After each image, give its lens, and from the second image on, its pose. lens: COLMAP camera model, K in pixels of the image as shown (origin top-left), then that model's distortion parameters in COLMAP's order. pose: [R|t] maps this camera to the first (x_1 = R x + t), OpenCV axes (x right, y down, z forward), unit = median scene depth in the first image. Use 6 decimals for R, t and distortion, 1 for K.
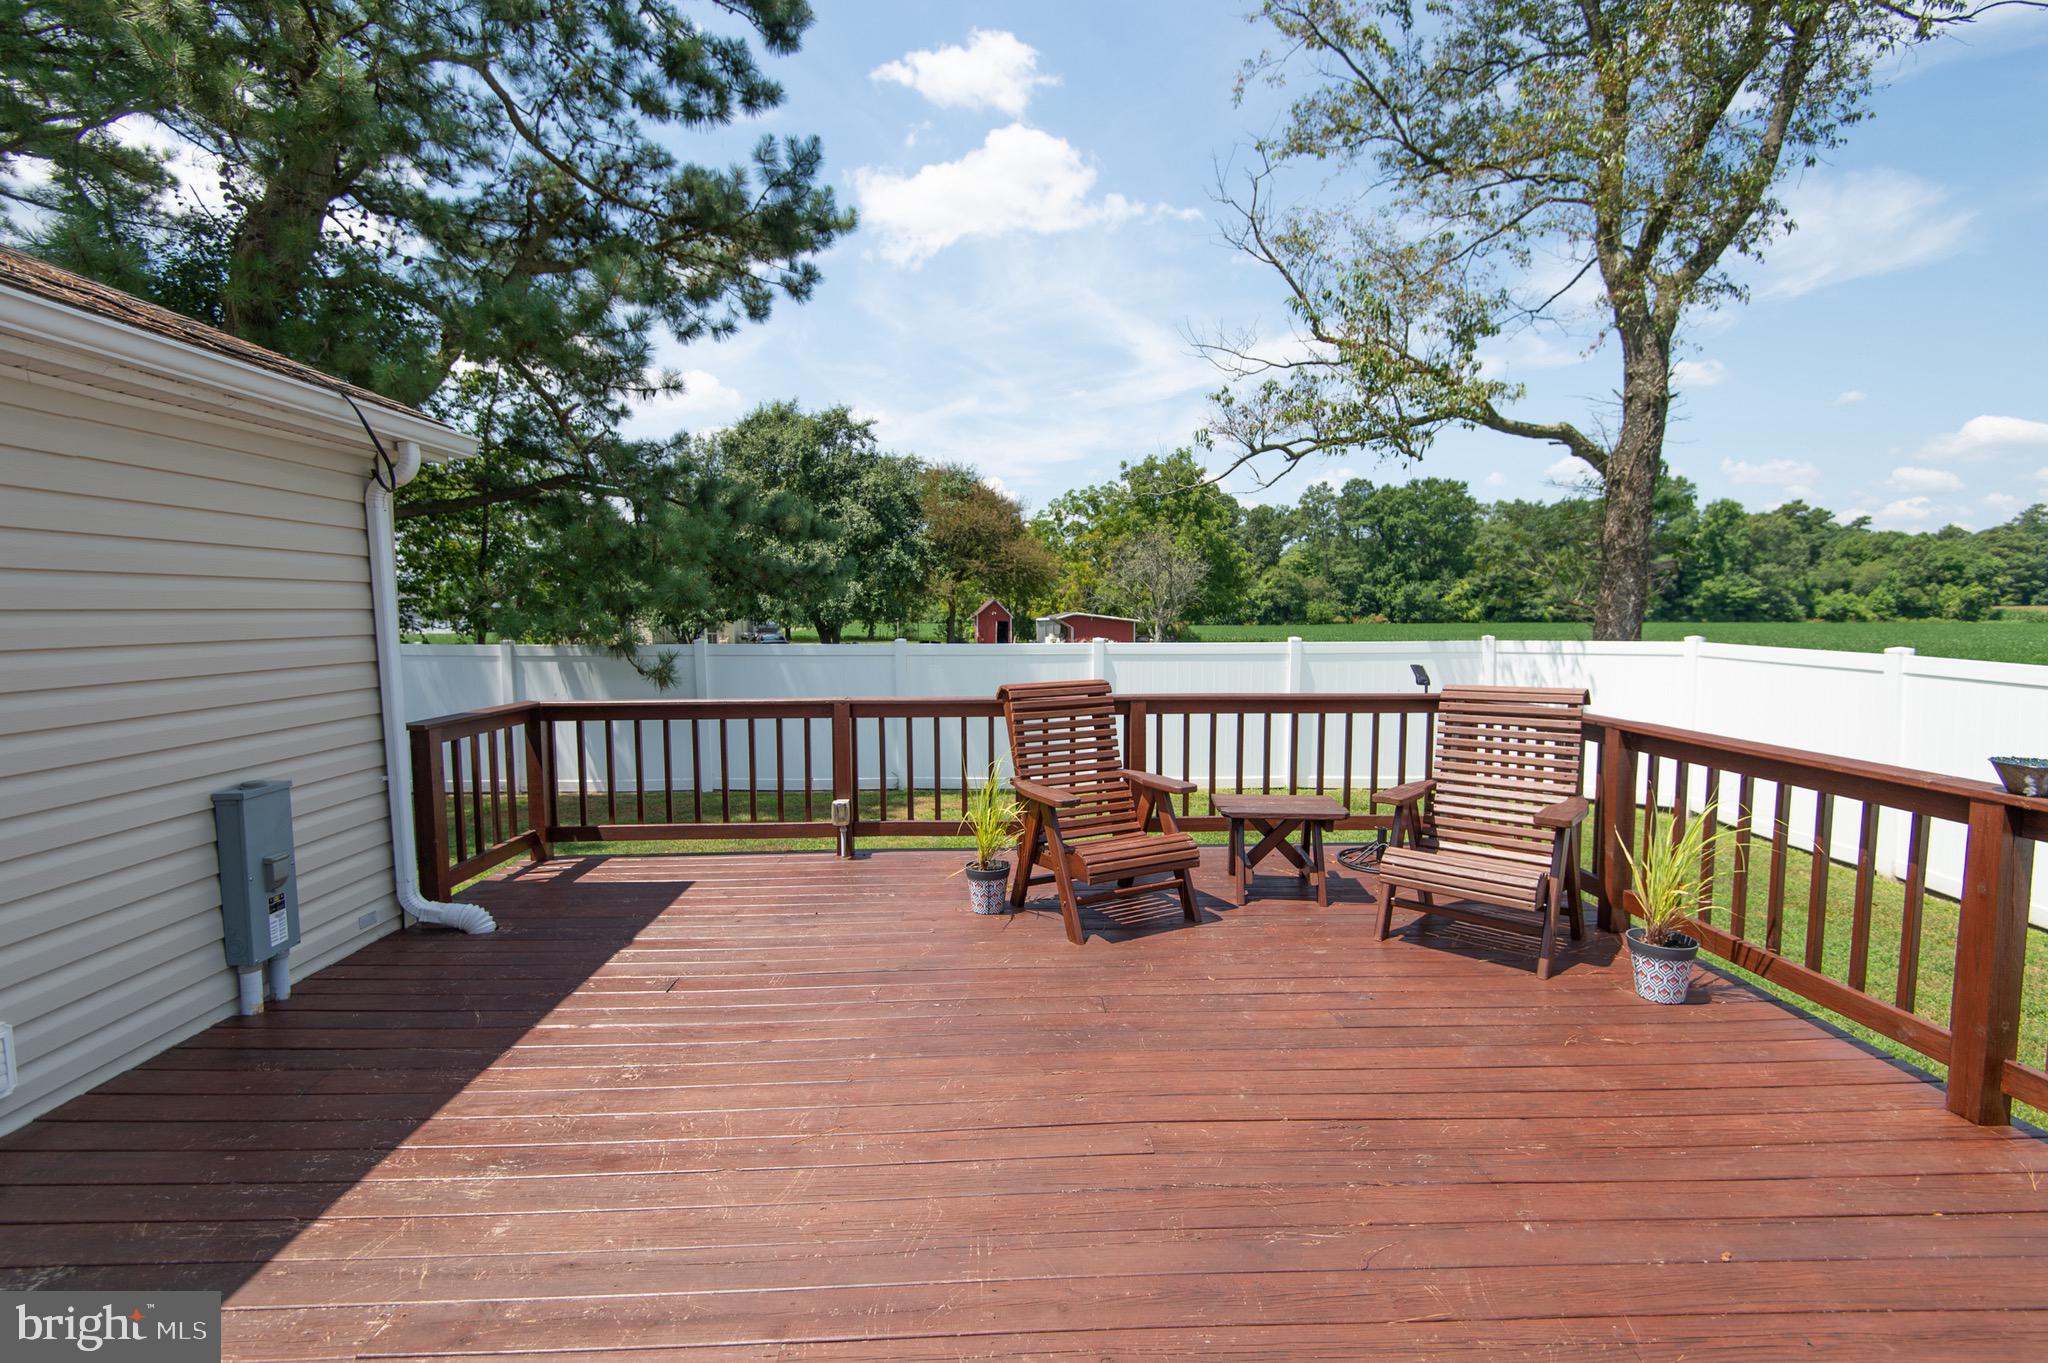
lens RADIAL K [[929.6, 0, 1024.9], [0, 929.6, 682.2], [0, 0, 1]] dist [0.026443, -0.015963]
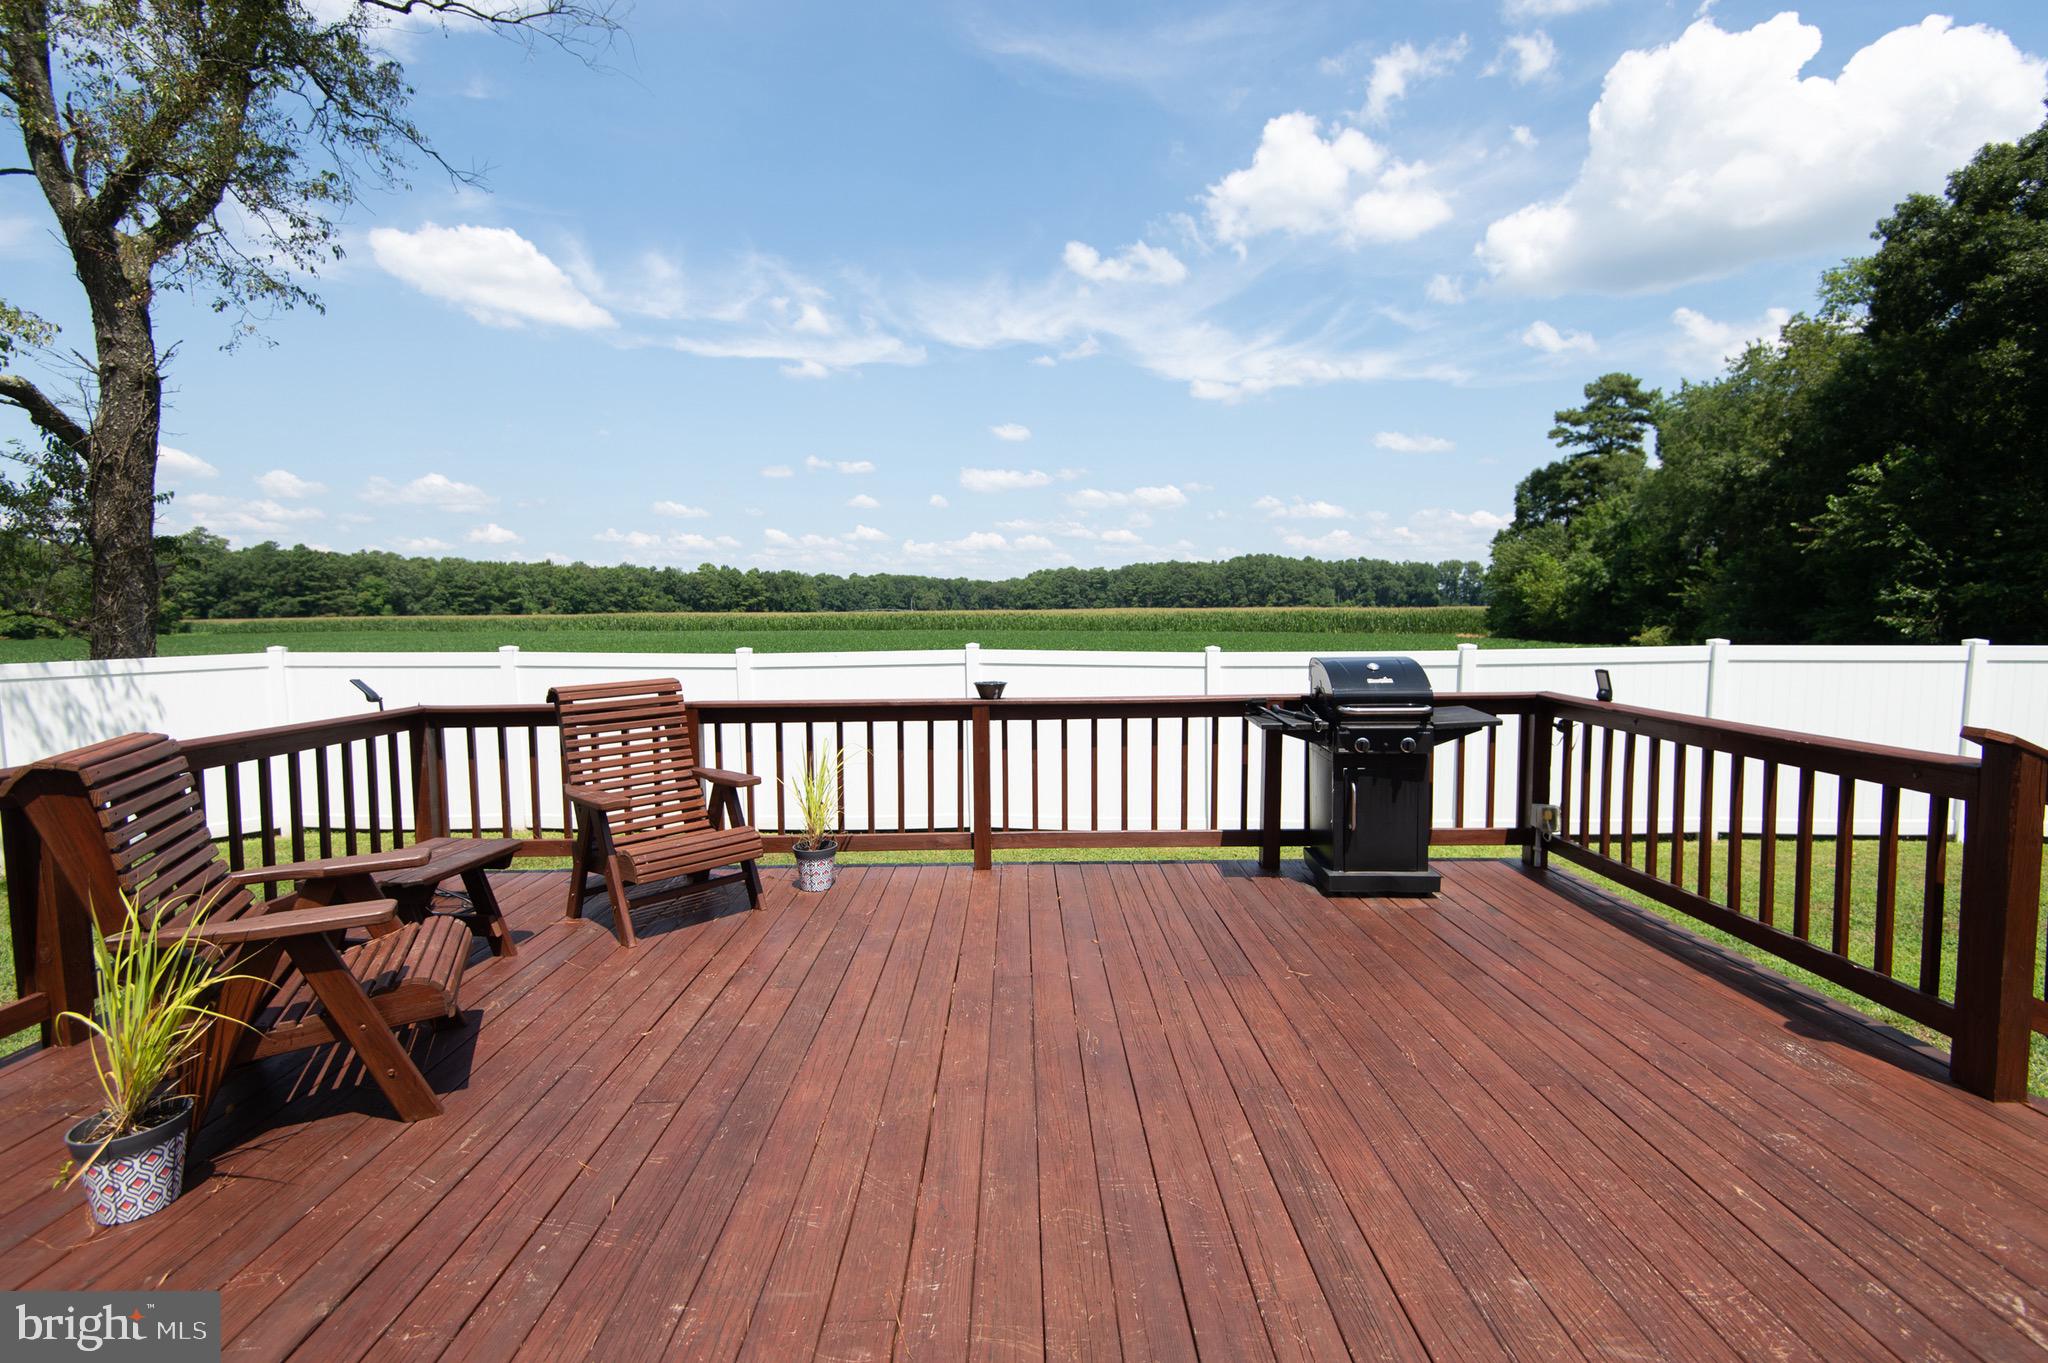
lens RADIAL K [[929.6, 0, 1033.7], [0, 929.6, 676.2], [0, 0, 1]] dist [0.026443, -0.015963]
pose [[0.013398, -0.067075, 0.997658, -0.202675], [0.088793, 0.993886, 0.065629, -0.011447], [-0.995960, 0.087706, 0.019272, 0.188995]]
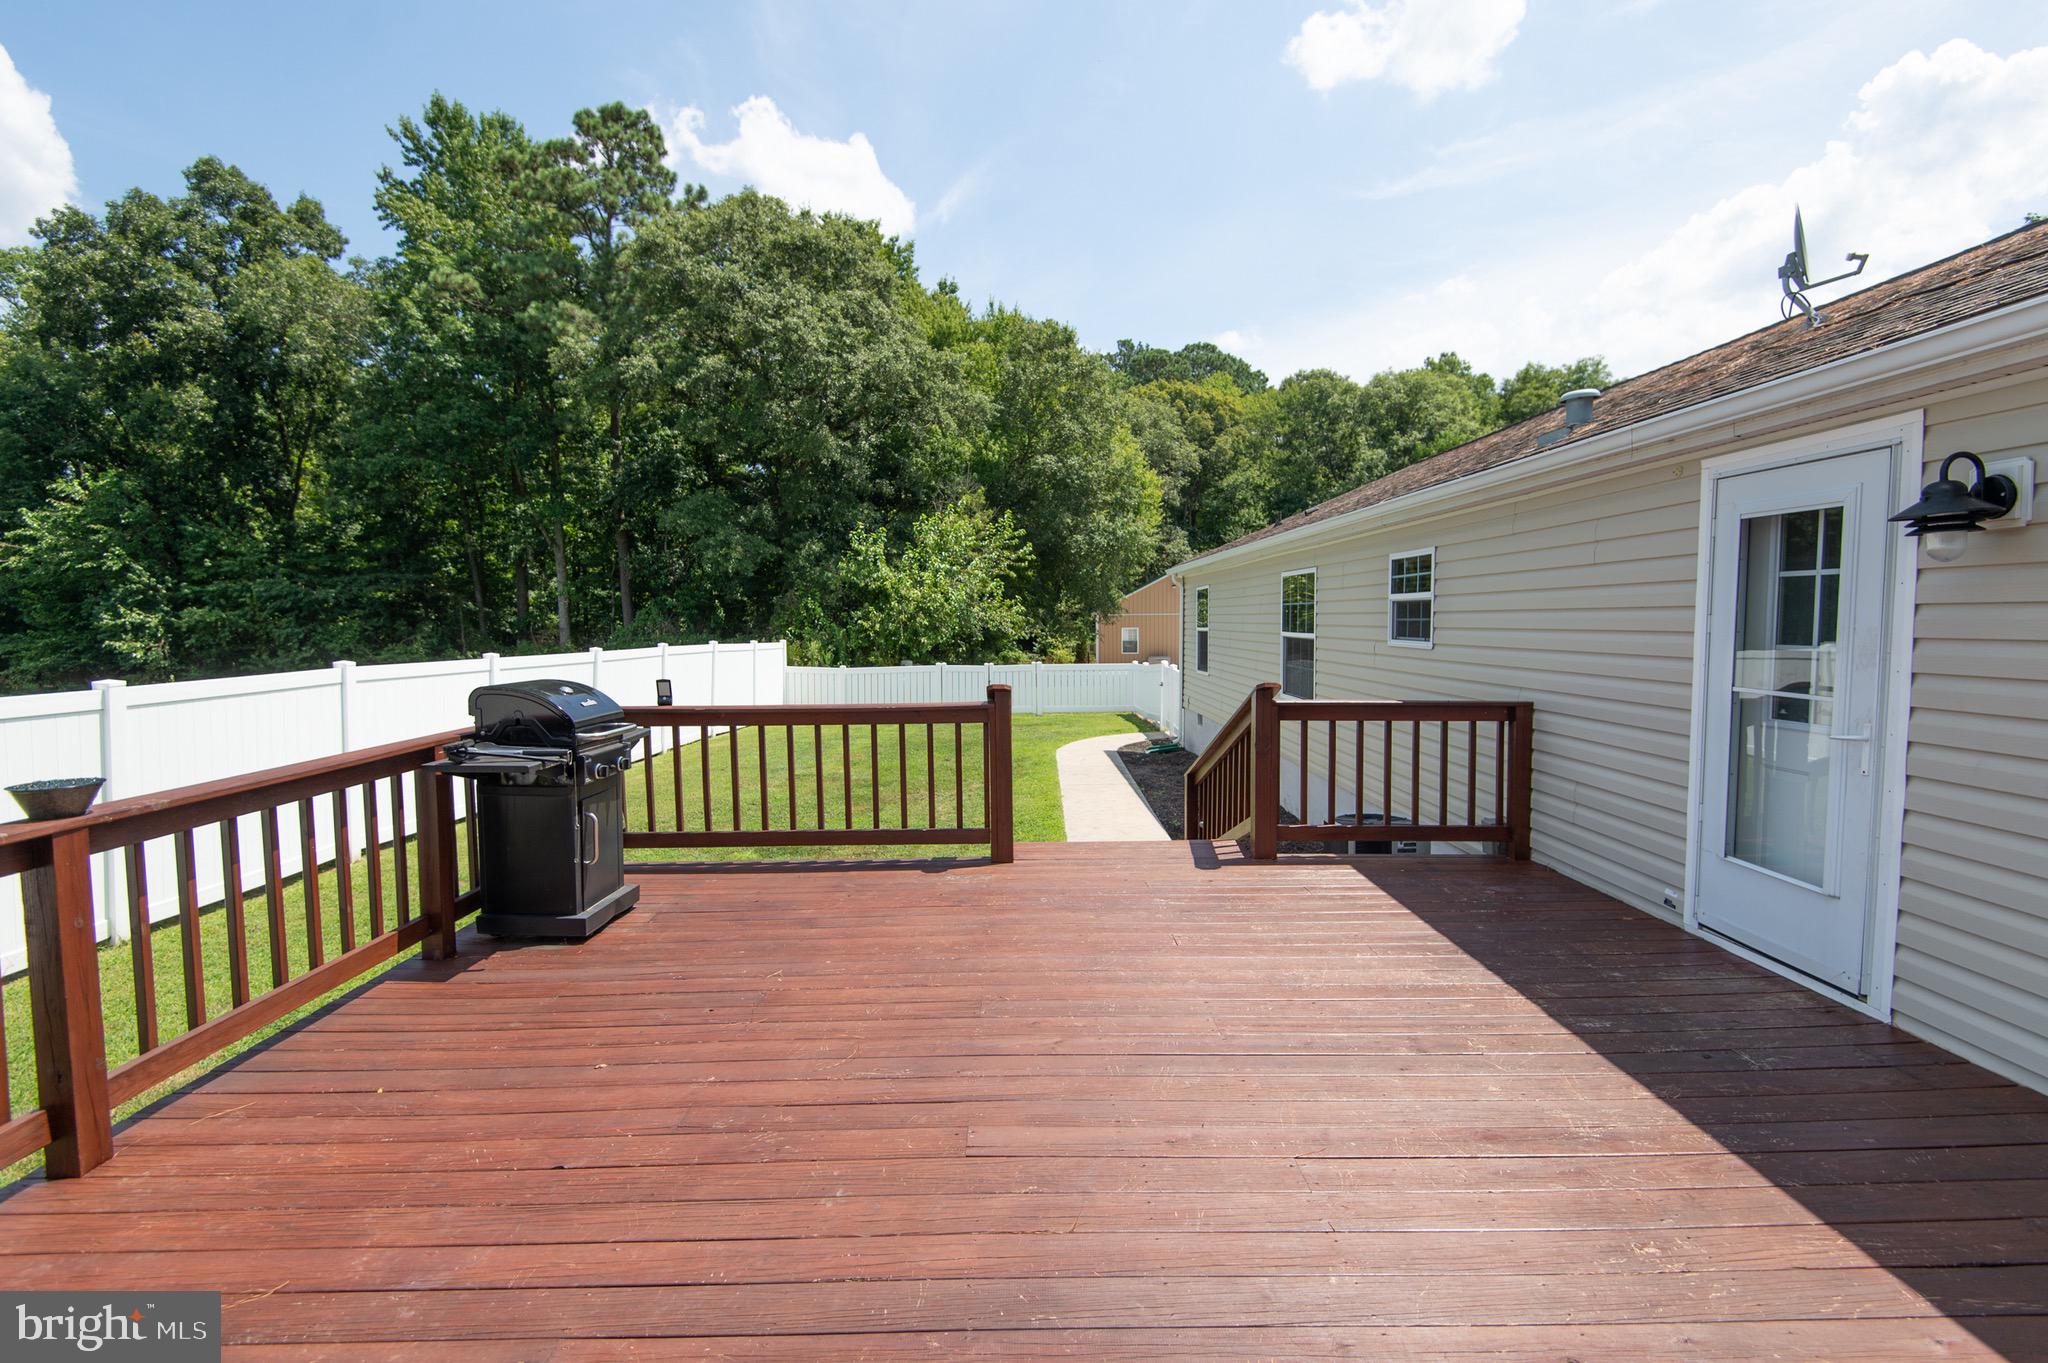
lens RADIAL K [[929.6, 0, 1029.7], [0, 929.6, 677.3], [0, 0, 1]] dist [0.026443, -0.015963]
pose [[-0.999875, 0.012473, 0.009670, 0.011539], [0.013732, 0.989565, 0.143430, -0.033630], [-0.007780, 0.143545, -0.989613, 0.427126]]
